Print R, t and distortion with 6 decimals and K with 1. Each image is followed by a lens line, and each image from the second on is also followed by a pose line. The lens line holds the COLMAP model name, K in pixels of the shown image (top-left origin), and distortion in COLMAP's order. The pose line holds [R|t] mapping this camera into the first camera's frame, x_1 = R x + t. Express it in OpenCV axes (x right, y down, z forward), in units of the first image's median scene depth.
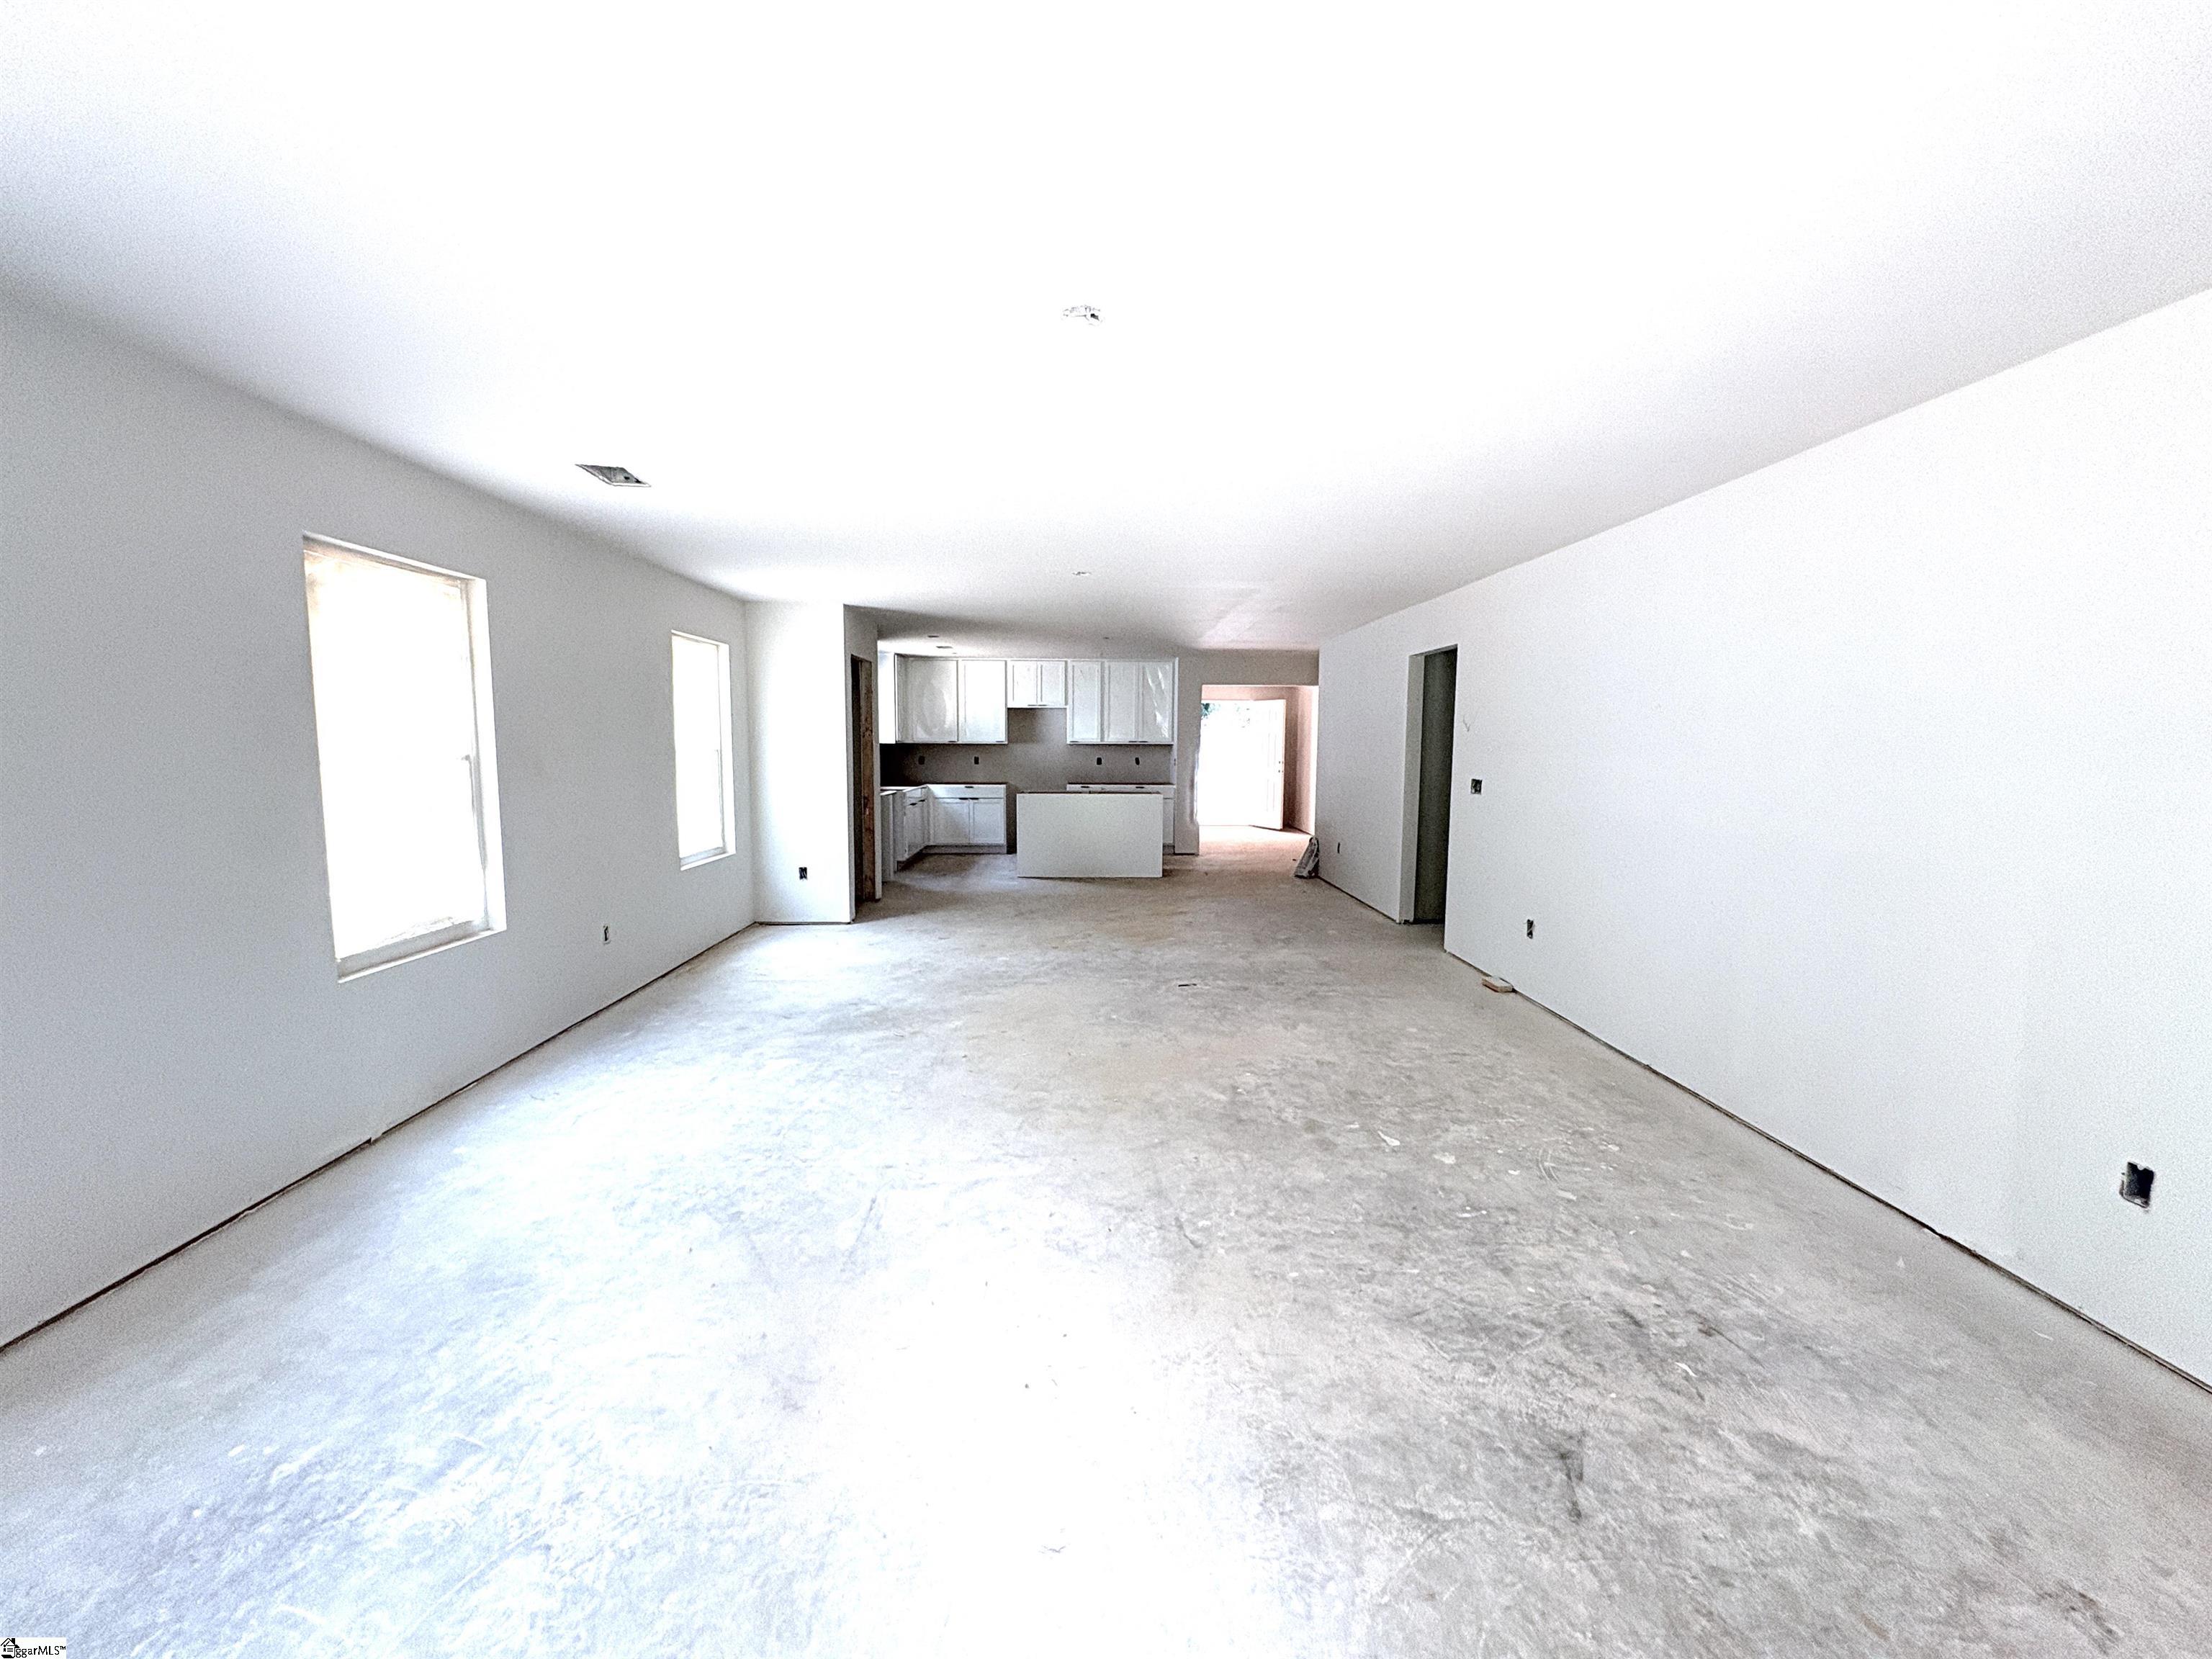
lens RADIAL K [[887.9, 0, 1104.6], [0, 887.9, 824.8], [0, 0, 1]] dist [-0.000139, 0.000000]
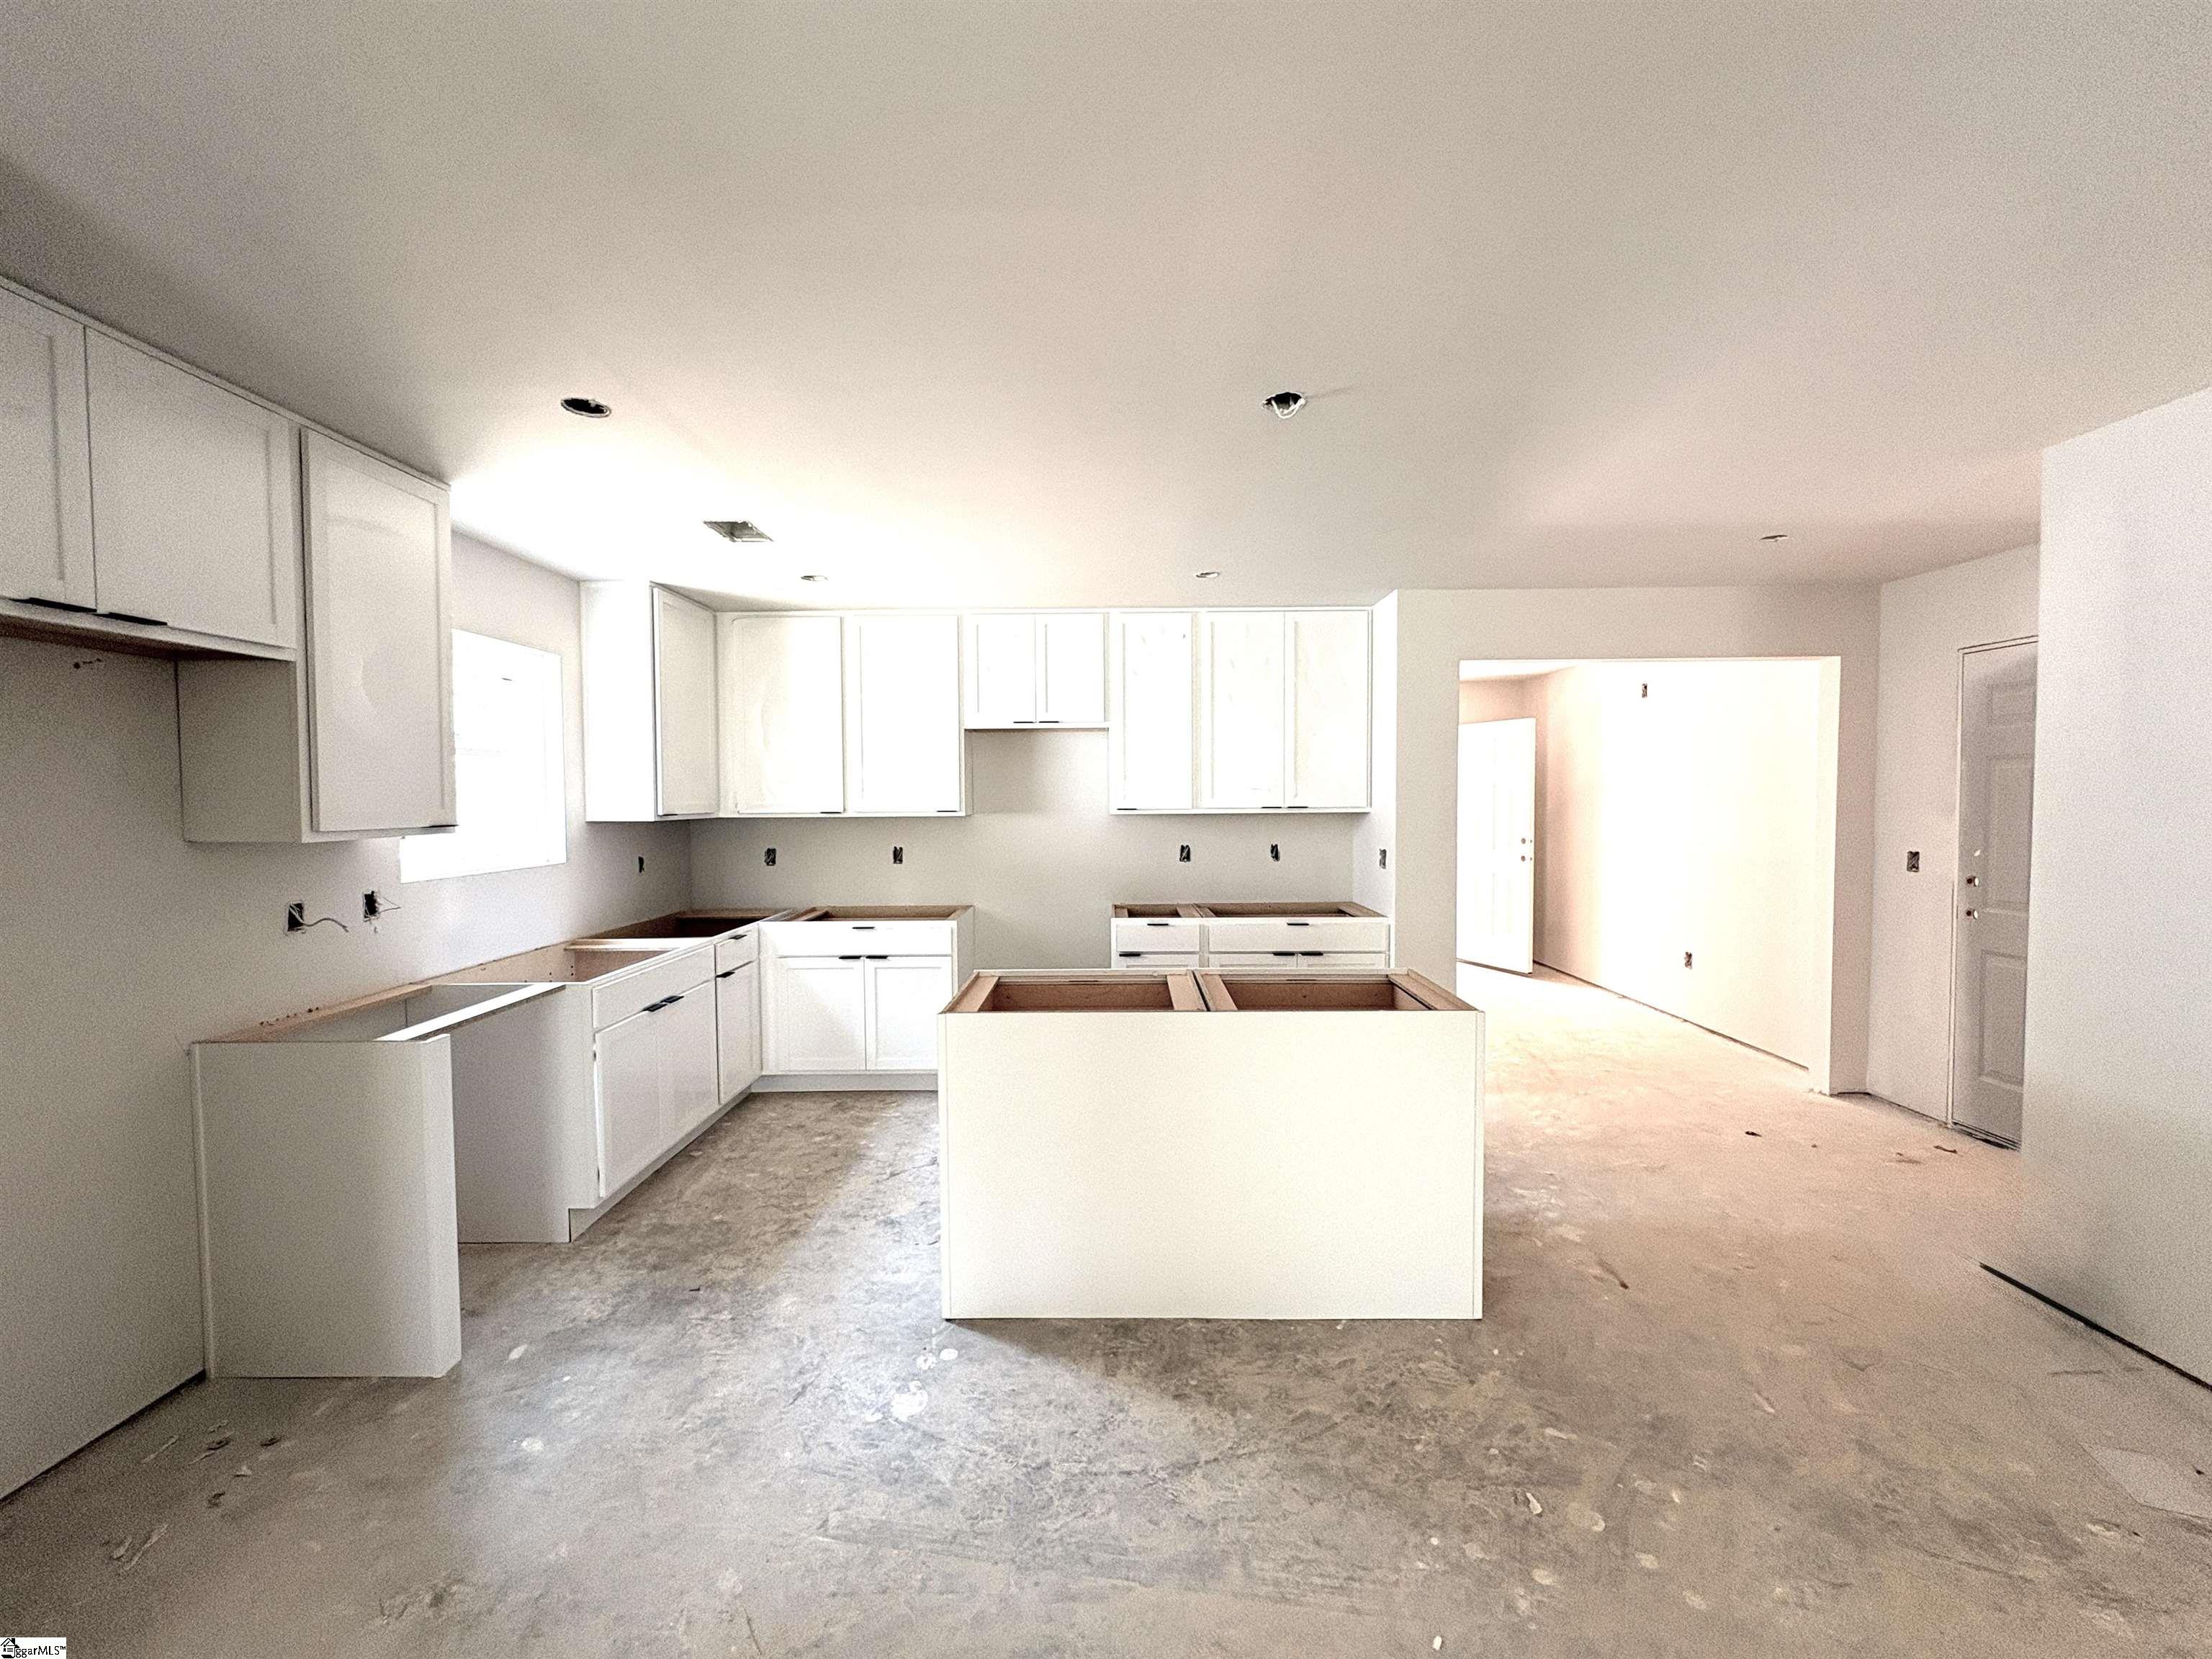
lens RADIAL K [[887.9, 0, 1104.3], [0, 887.9, 832.6], [0, 0, 1]] dist [-0.000139, 0.000000]
pose [[0.999746, -0.014098, -0.017563, -0.037552], [0.012935, 0.997824, -0.064658, -0.056185], [0.018437, 0.064414, 0.997753, 0.592601]]
